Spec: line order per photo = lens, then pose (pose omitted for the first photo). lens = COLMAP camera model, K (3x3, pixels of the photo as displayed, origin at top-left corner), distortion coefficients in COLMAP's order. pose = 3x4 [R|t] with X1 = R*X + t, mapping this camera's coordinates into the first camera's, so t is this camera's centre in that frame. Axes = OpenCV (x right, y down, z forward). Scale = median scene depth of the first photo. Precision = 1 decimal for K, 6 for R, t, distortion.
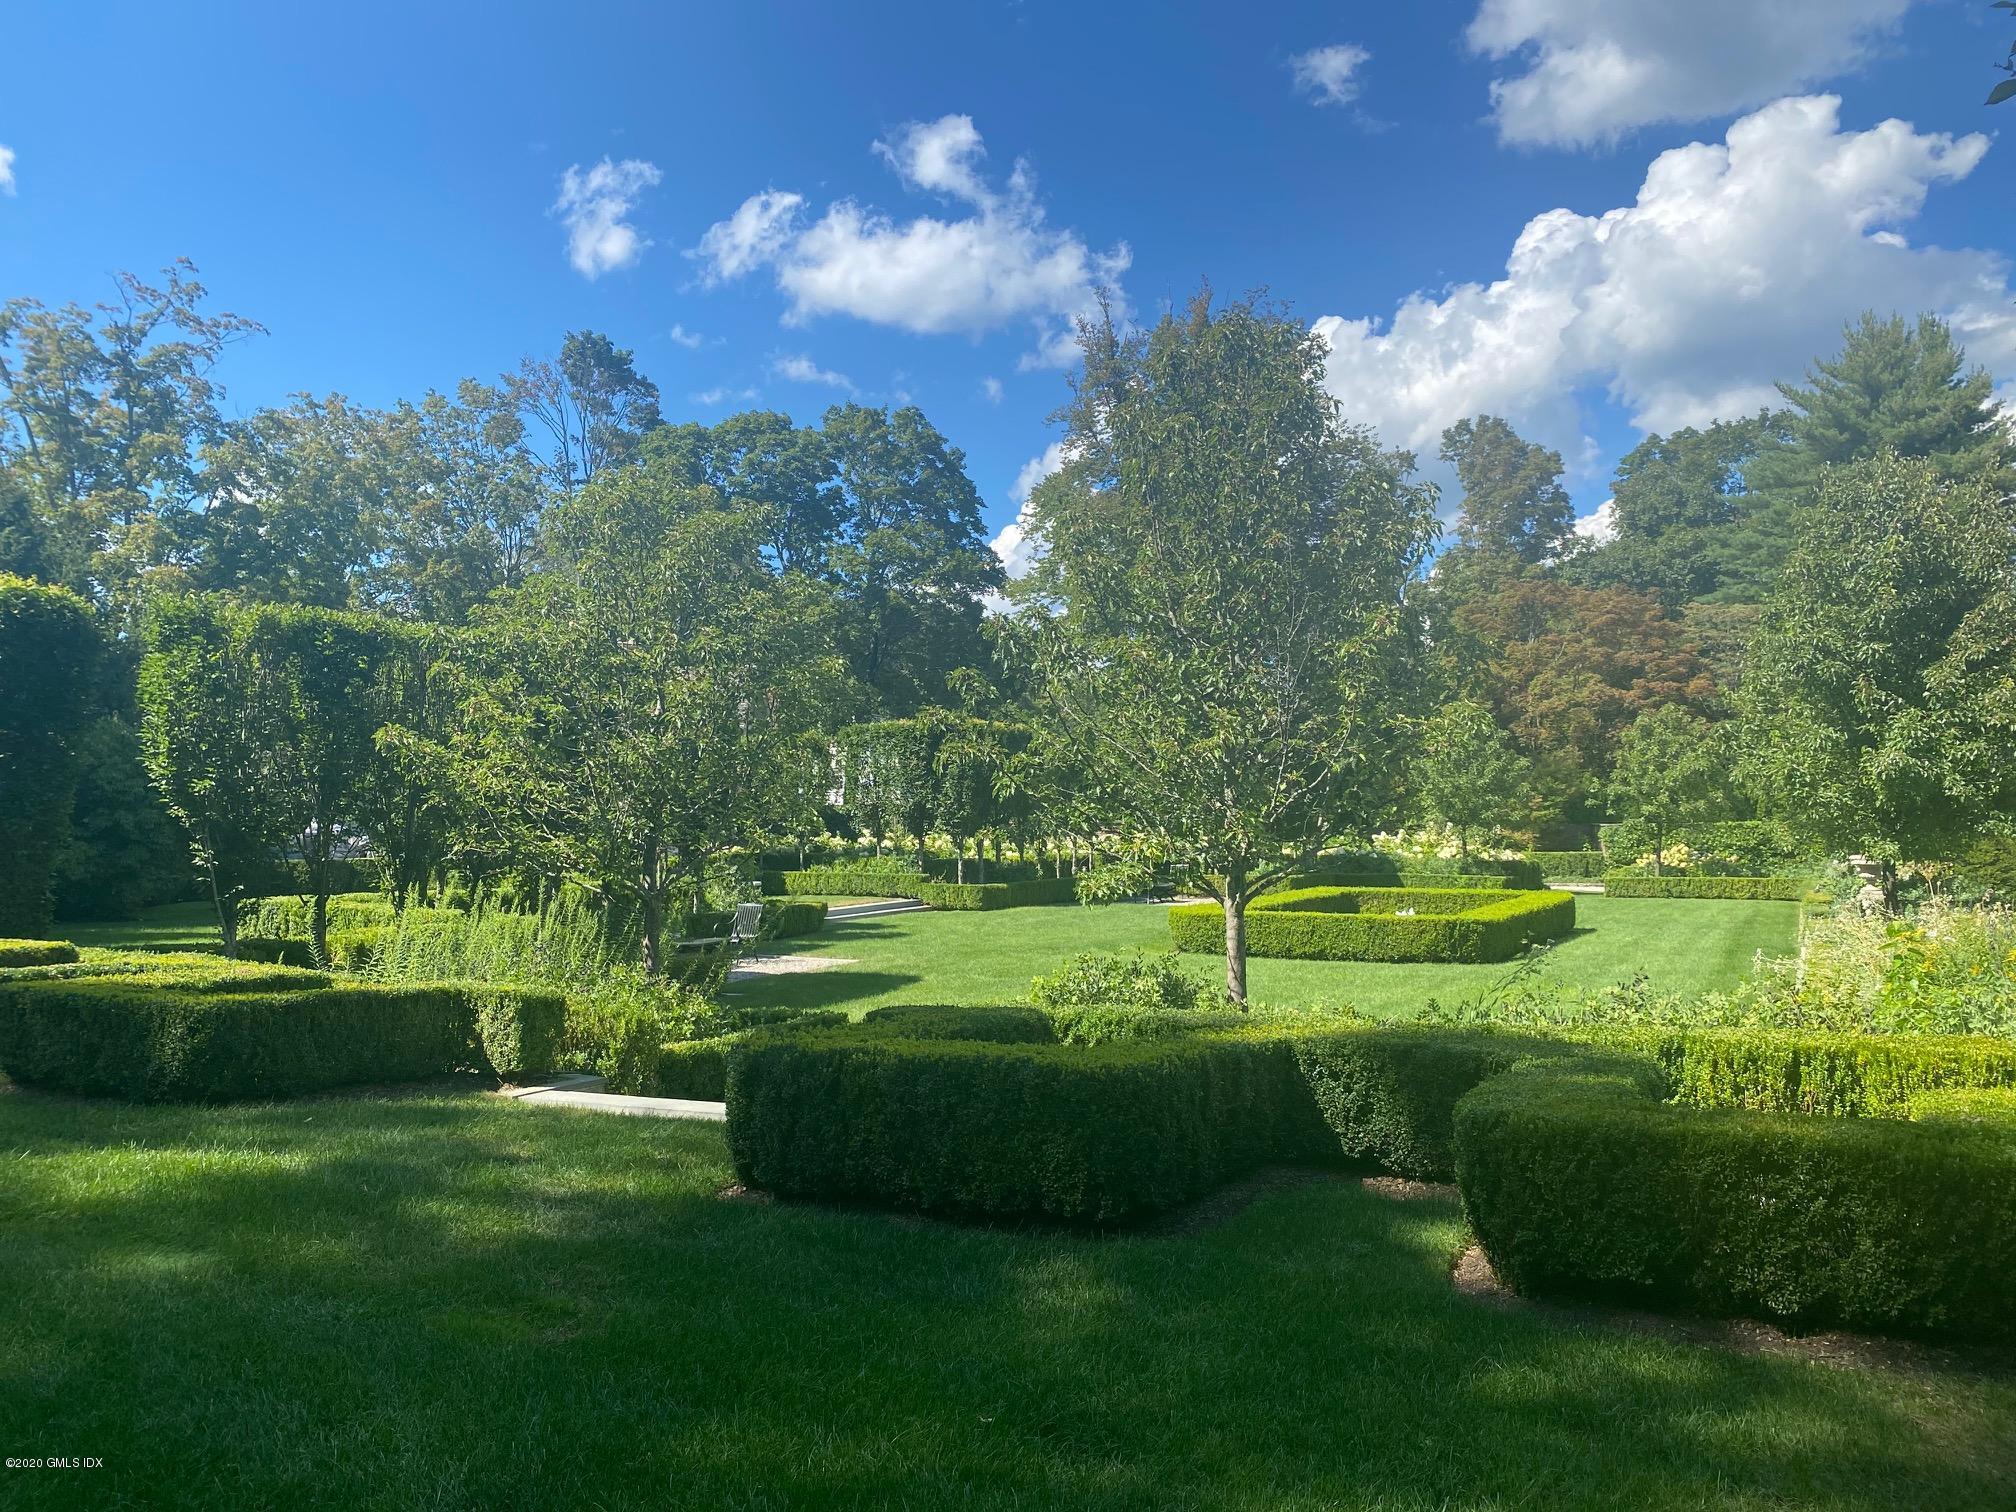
lens RADIAL K [[1515.0, 0, 1008.0], [0, 1515.0, 756.0], [0, 0, 1]] dist [0.117424, -0.283229]
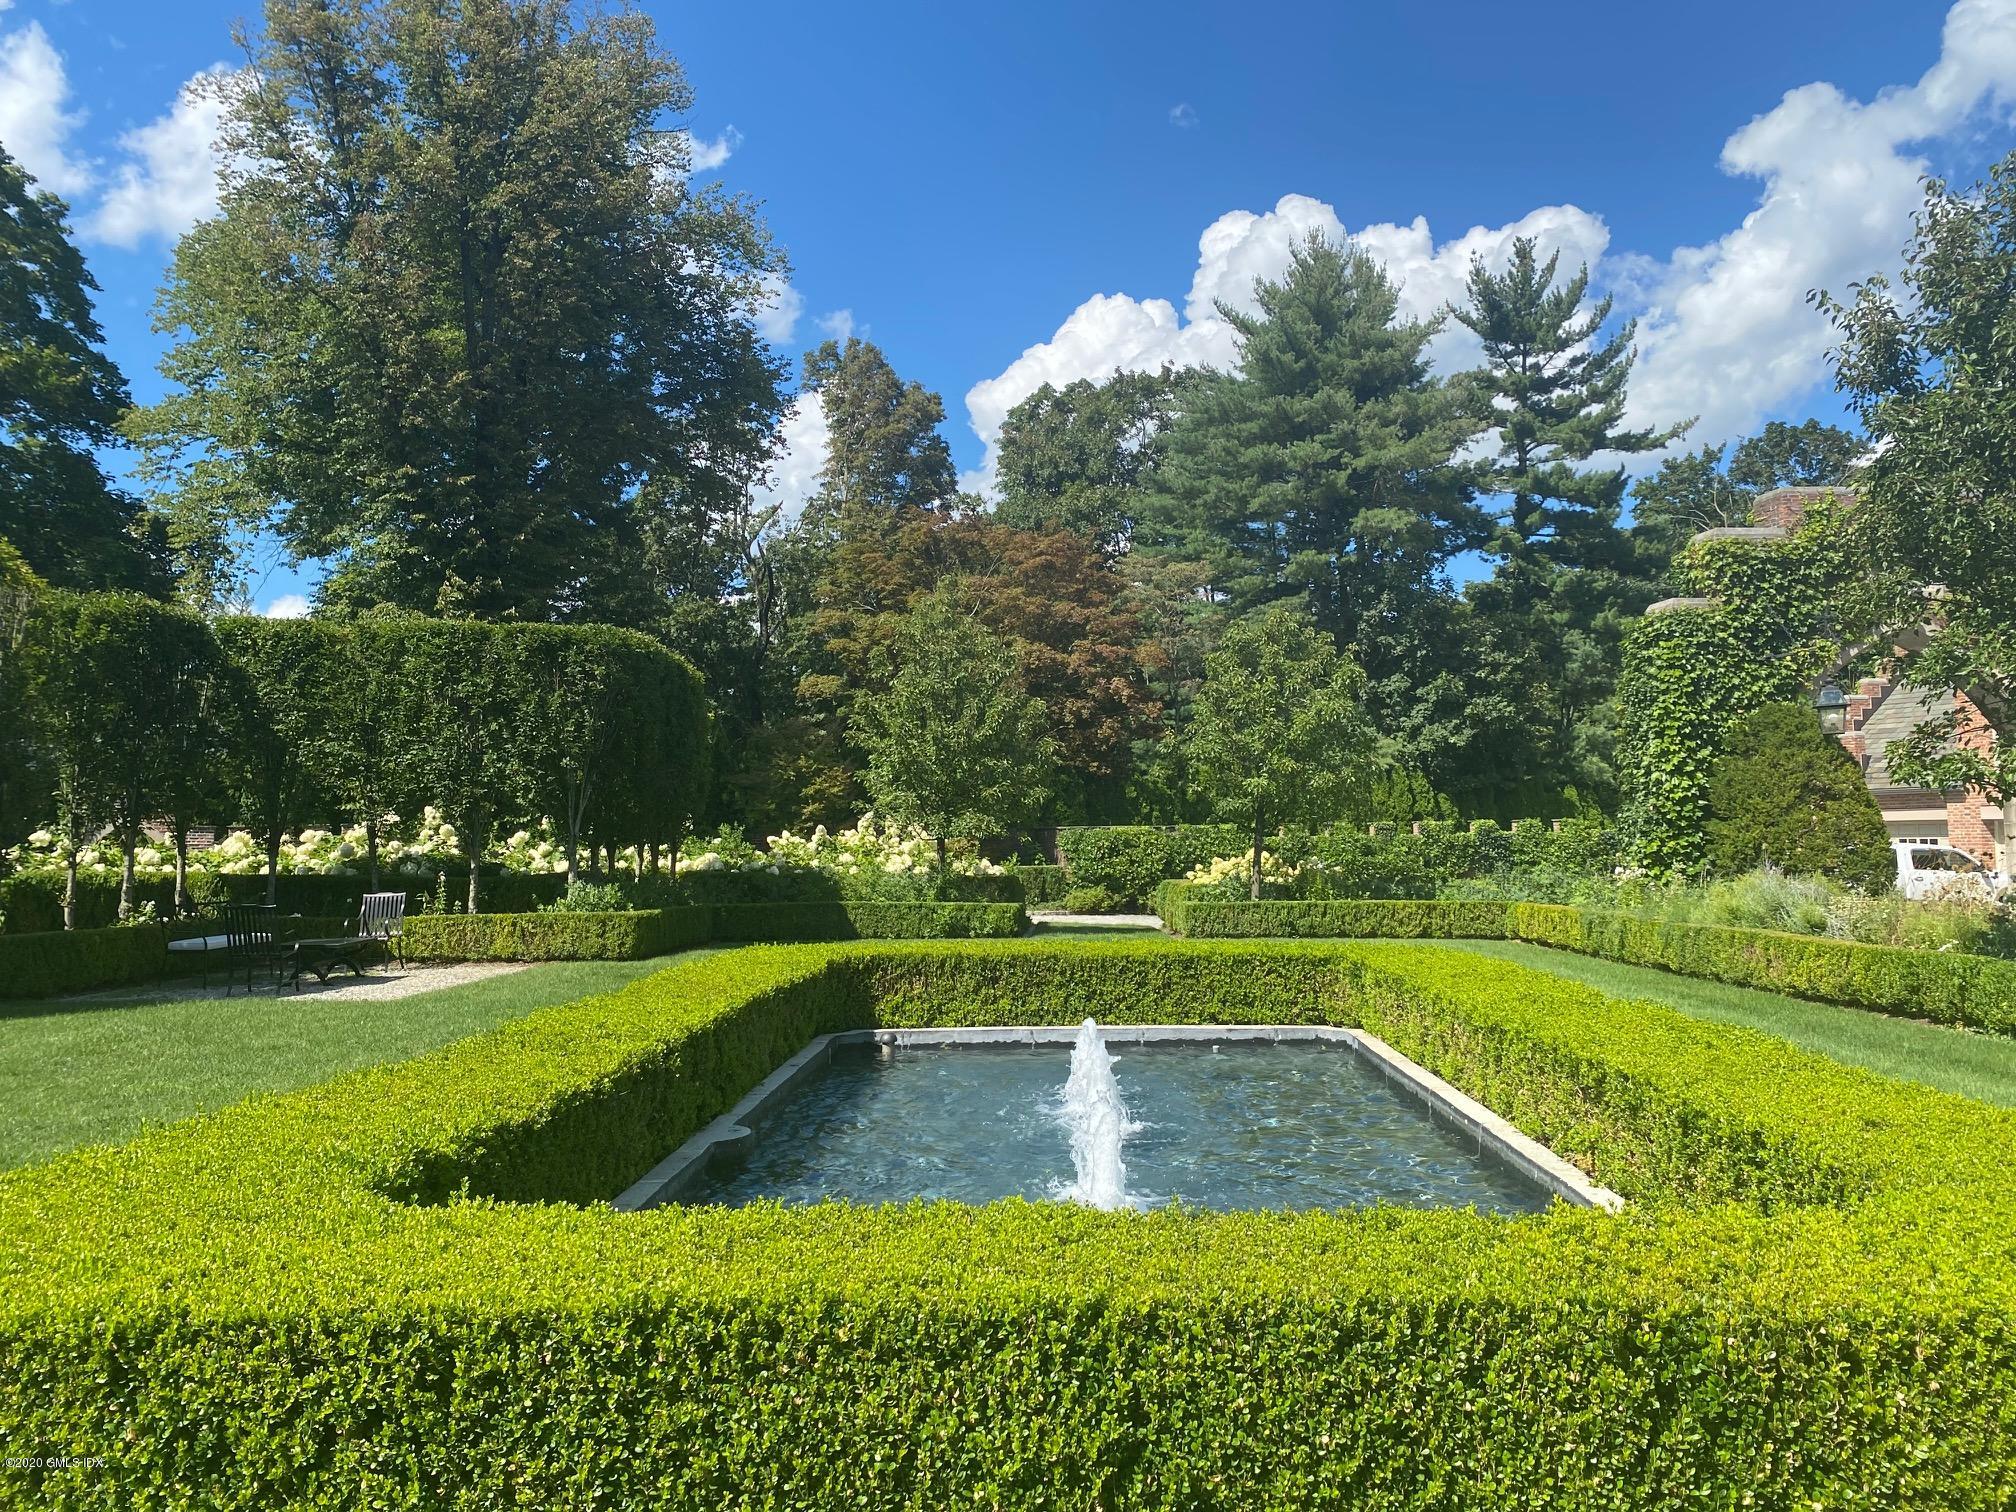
lens RADIAL K [[1454.1, 0, 1008.0], [0, 1454.1, 756.0], [0, 0, 1]] dist [0.130635, 0.000127]
pose [[0.895431, 0.029658, 0.444211, 0.059107], [-0.019461, 0.999432, -0.027498, 0.028047], [-0.444775, 0.015978, 0.895500, 0.371428]]
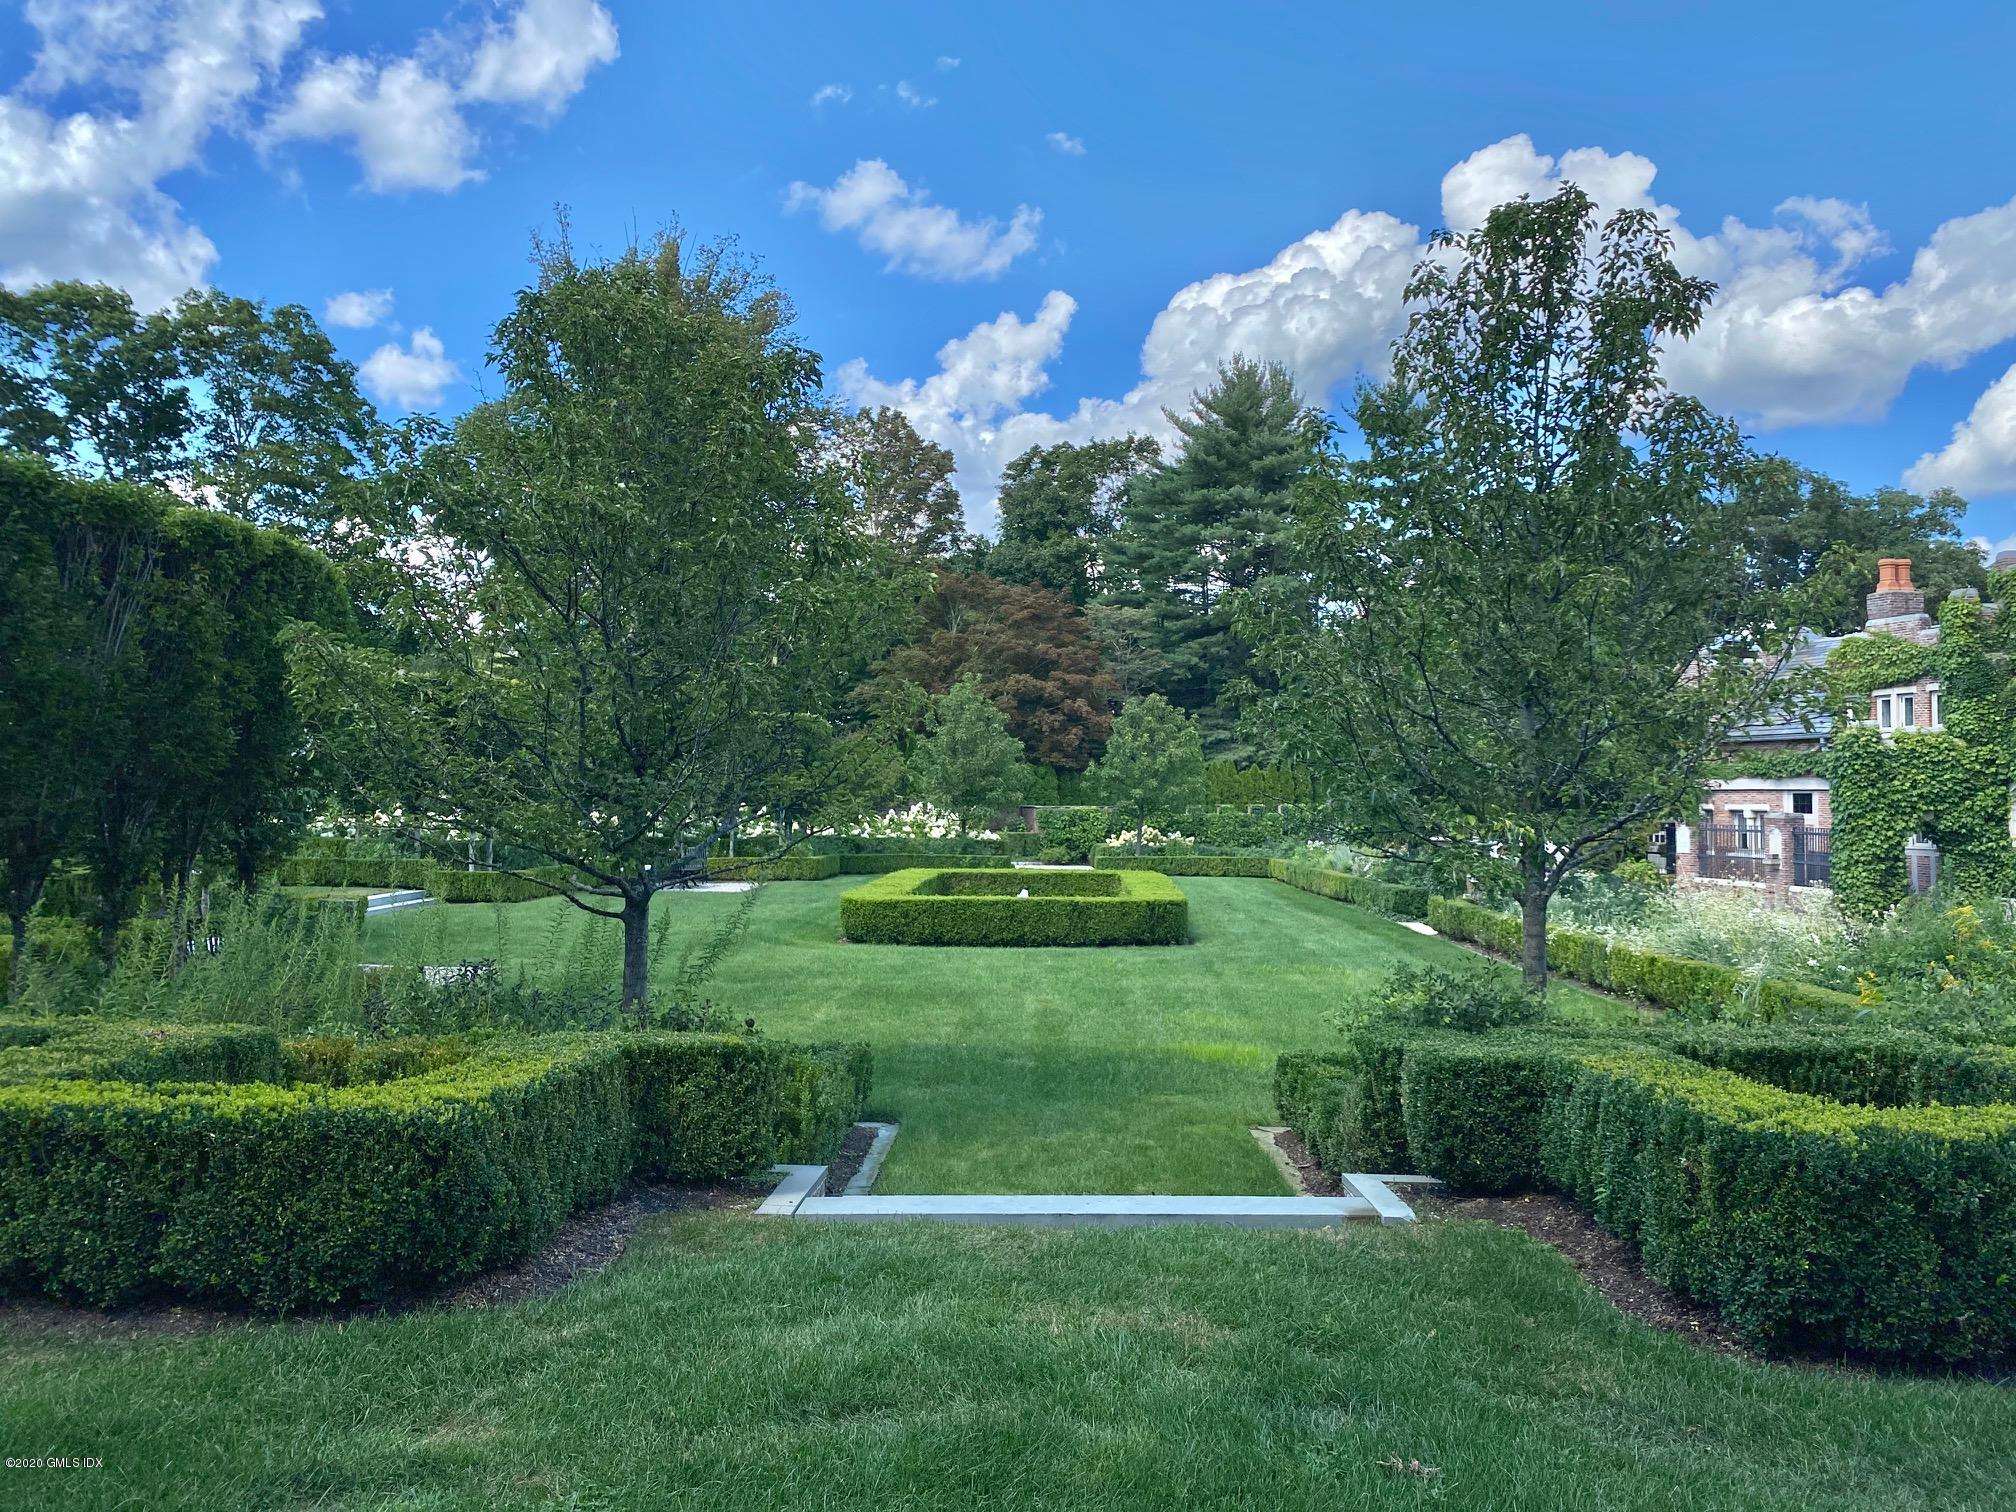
lens RADIAL K [[1515.0, 0, 1008.0], [0, 1515.0, 756.0], [0, 0, 1]] dist [0.117424, -0.283229]
pose [[0.893733, 0.025891, 0.447852, -0.091554], [-0.031358, 0.999497, 0.004797, 0.004911], [-0.447503, -0.018331, 0.894095, 0.067680]]
